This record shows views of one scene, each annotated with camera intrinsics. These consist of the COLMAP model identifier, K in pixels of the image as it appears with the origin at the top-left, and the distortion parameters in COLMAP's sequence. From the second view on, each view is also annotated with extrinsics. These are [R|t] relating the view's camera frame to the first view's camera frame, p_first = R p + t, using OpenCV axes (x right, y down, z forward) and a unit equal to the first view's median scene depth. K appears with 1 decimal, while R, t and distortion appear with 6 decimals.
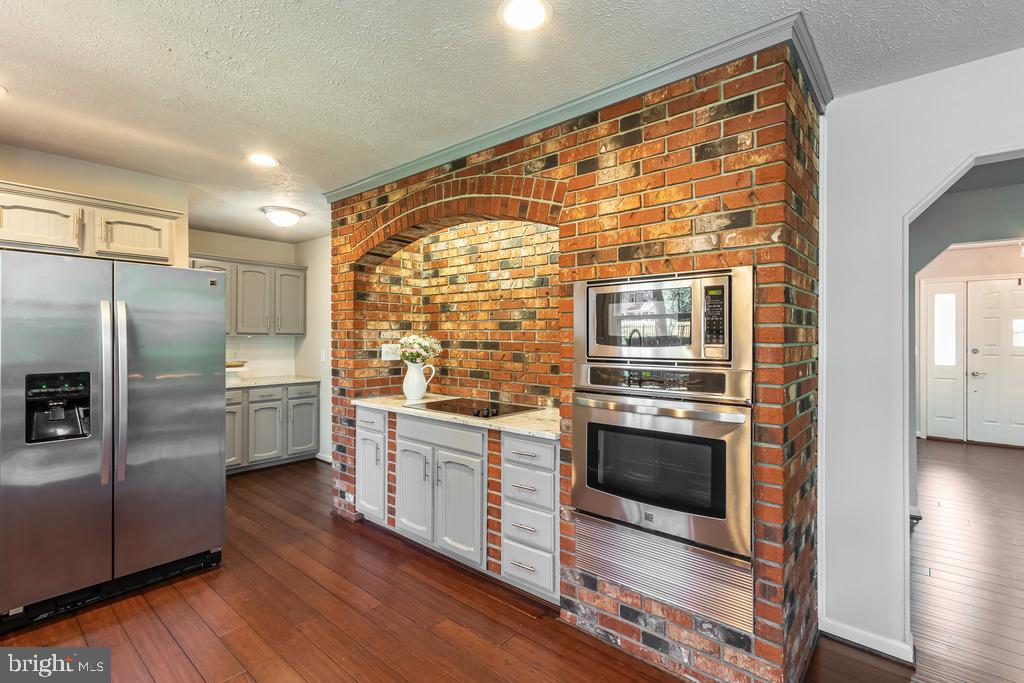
lens RADIAL K [[478.9, 0, 522.2], [0, 478.9, 340.4], [0, 0, 1]] dist [0.003411, 0.002879]
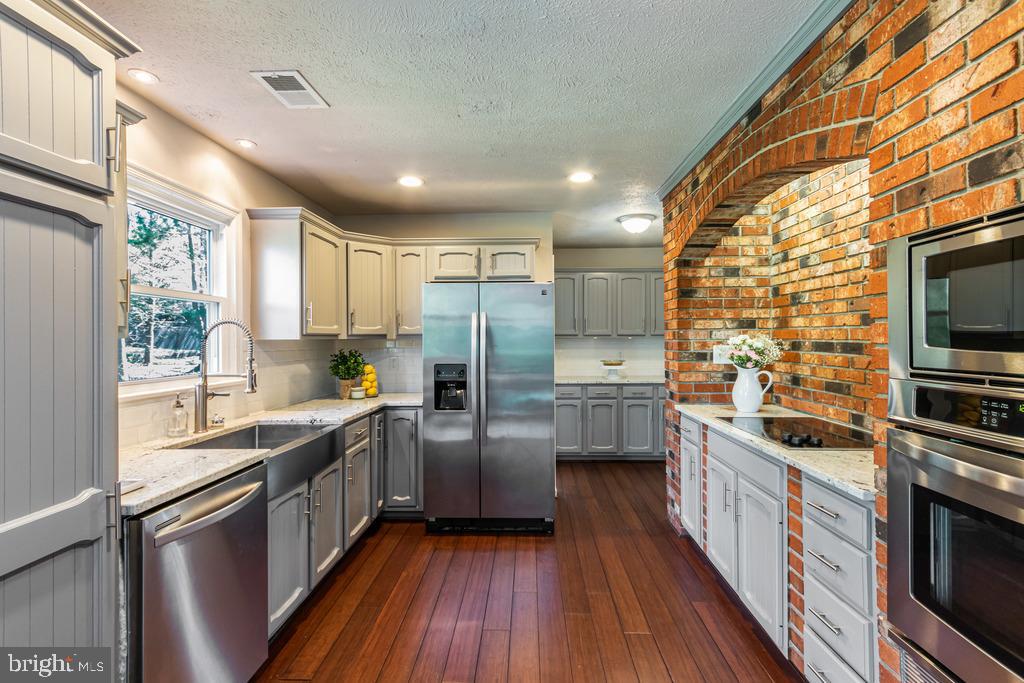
lens RADIAL K [[478.9, 0, 516.8], [0, 478.9, 339.9], [0, 0, 1]] dist [0.003411, 0.002879]
pose [[0.611469, -0.004816, -0.791254, 0.251683], [0.001751, 0.999987, -0.004733, 0.001489], [0.791266, 0.001508, 0.611470, 0.230249]]
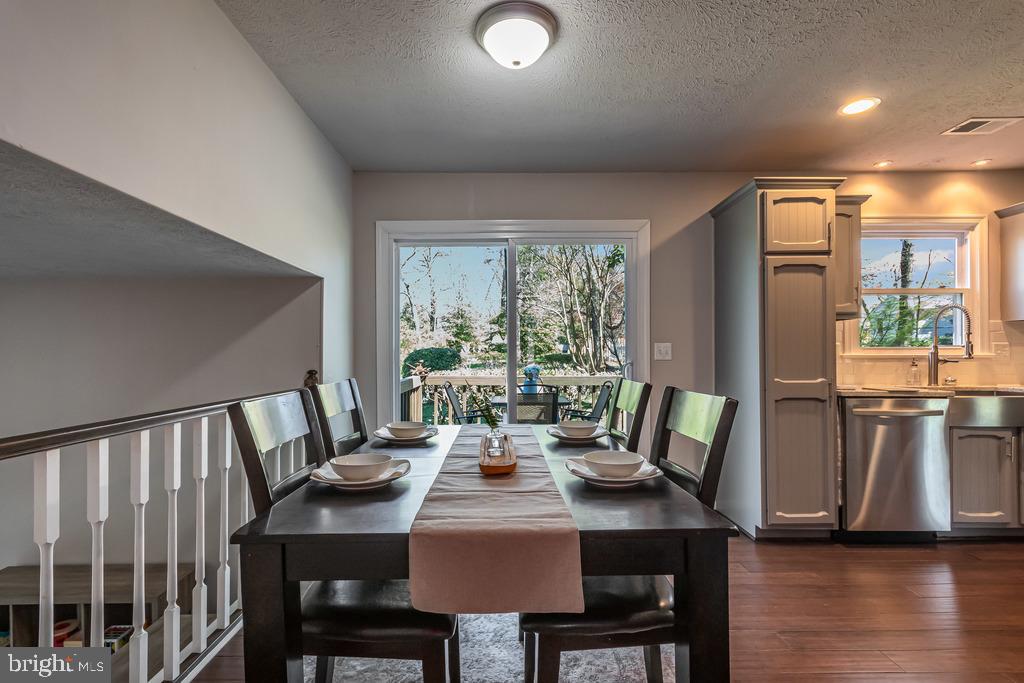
lens RADIAL K [[478.9, 0, 512.6], [0, 478.9, 349.0], [0, 0, 1]] dist [0.003411, 0.002879]
pose [[-0.749555, -0.004214, -0.661929, 1.095850], [0.002694, 0.999952, -0.009416, 0.108986], [0.661937, -0.008841, -0.749507, 0.643622]]
